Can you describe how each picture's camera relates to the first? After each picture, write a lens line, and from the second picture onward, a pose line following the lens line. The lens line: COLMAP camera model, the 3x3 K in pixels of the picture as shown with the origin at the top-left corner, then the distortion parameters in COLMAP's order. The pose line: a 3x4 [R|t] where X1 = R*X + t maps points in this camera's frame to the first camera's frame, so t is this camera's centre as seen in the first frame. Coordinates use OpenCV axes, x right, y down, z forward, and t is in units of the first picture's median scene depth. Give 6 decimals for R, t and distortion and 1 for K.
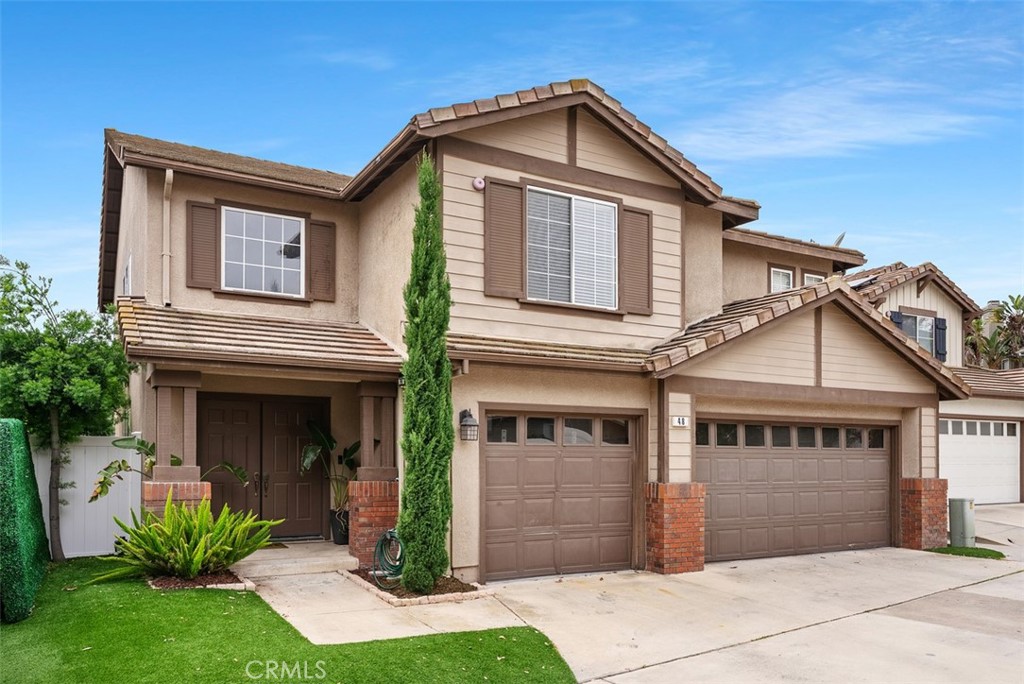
lens RADIAL K [[720.8, 0, 512.4], [0, 720.8, 339.6], [0, 0, 1]] dist [0.007959, 0.004515]
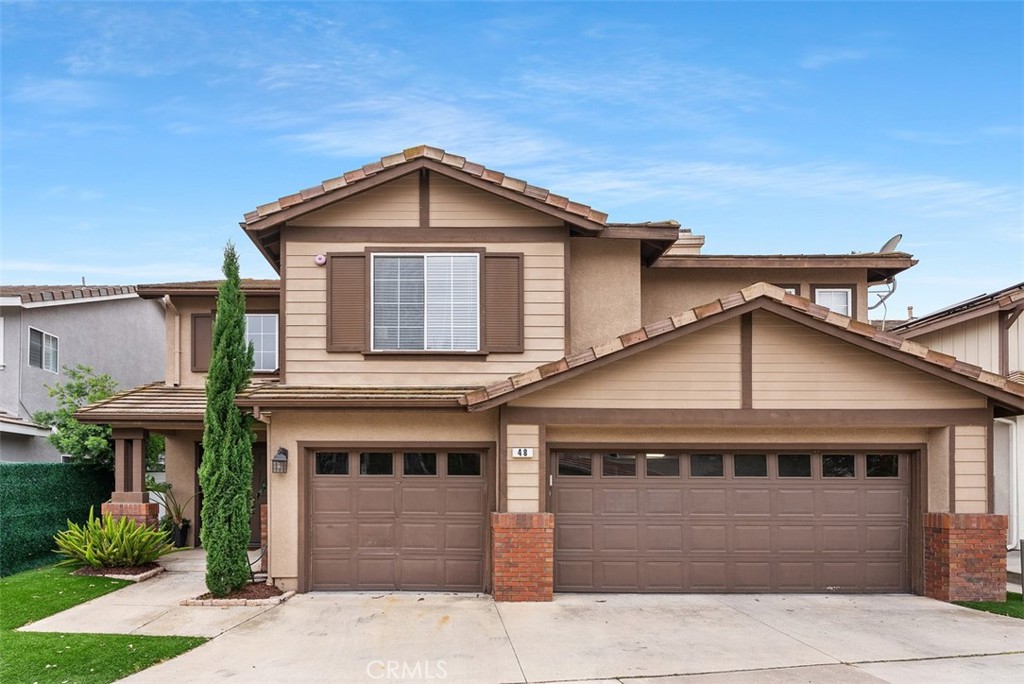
lens RADIAL K [[505.6, 0, 510.7], [0, 505.6, 418.0], [0, 0, 1]] dist [-0.001359, -0.000244]
pose [[0.872029, -0.064390, -0.485200, 0.558952], [0.077314, 0.996985, 0.006645, 0.058316], [0.483309, -0.043307, 0.874378, 0.367444]]
